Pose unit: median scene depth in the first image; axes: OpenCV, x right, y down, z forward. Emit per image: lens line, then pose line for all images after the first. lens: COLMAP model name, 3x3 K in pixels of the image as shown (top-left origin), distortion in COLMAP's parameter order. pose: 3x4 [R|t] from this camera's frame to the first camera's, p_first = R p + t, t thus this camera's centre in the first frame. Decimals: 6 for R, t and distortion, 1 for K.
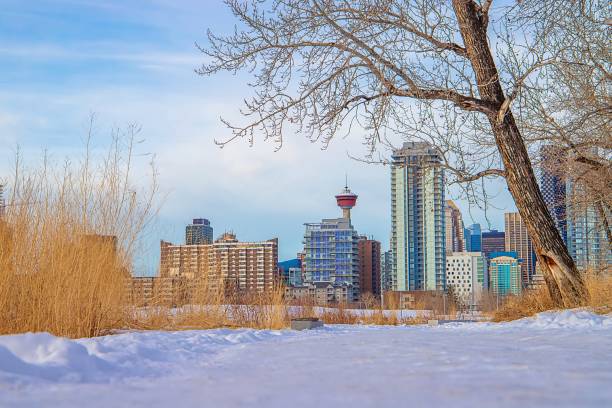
lens RADIAL K [[1178.4, 0, 306.0], [0, 1178.4, 204.0], [0, 0, 1]] dist [0.194222, 0.108206]
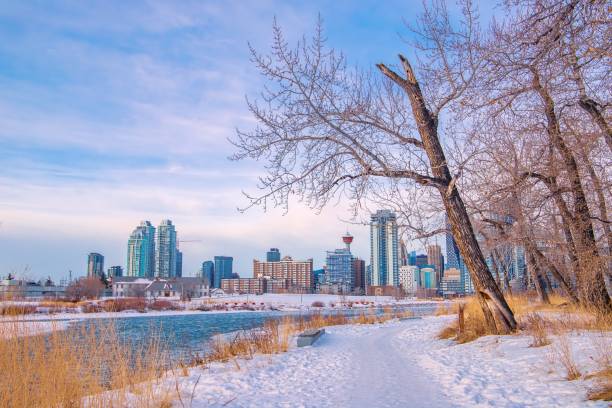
lens RADIAL K [[592.2, 0, 306.0], [0, 592.2, 204.0], [0, 0, 1]] dist [-0.021461, 0.010584]
pose [[0.999346, -0.000625, -0.036165, 0.023225], [-0.001633, 0.998051, -0.062389, -0.014945], [0.036134, 0.062407, 0.997396, 0.309168]]
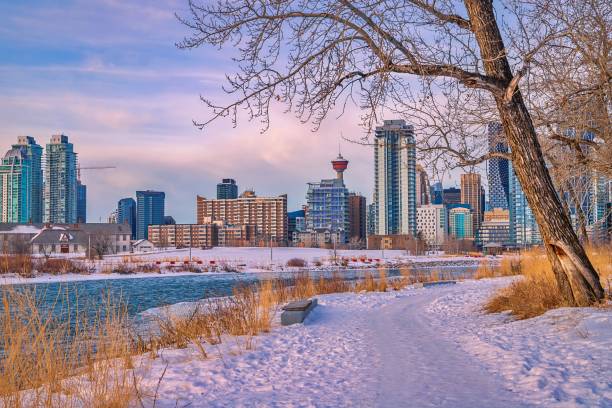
lens RADIAL K [[900.6, 0, 306.0], [0, 900.6, 204.0], [0, 0, 1]] dist [0.097681, 0.051972]
pose [[0.999995, 0.000141, -0.003303, 0.009709], [-0.000008, 0.999181, 0.040454, -0.017355], [0.003306, -0.040454, 0.999176, 0.291381]]
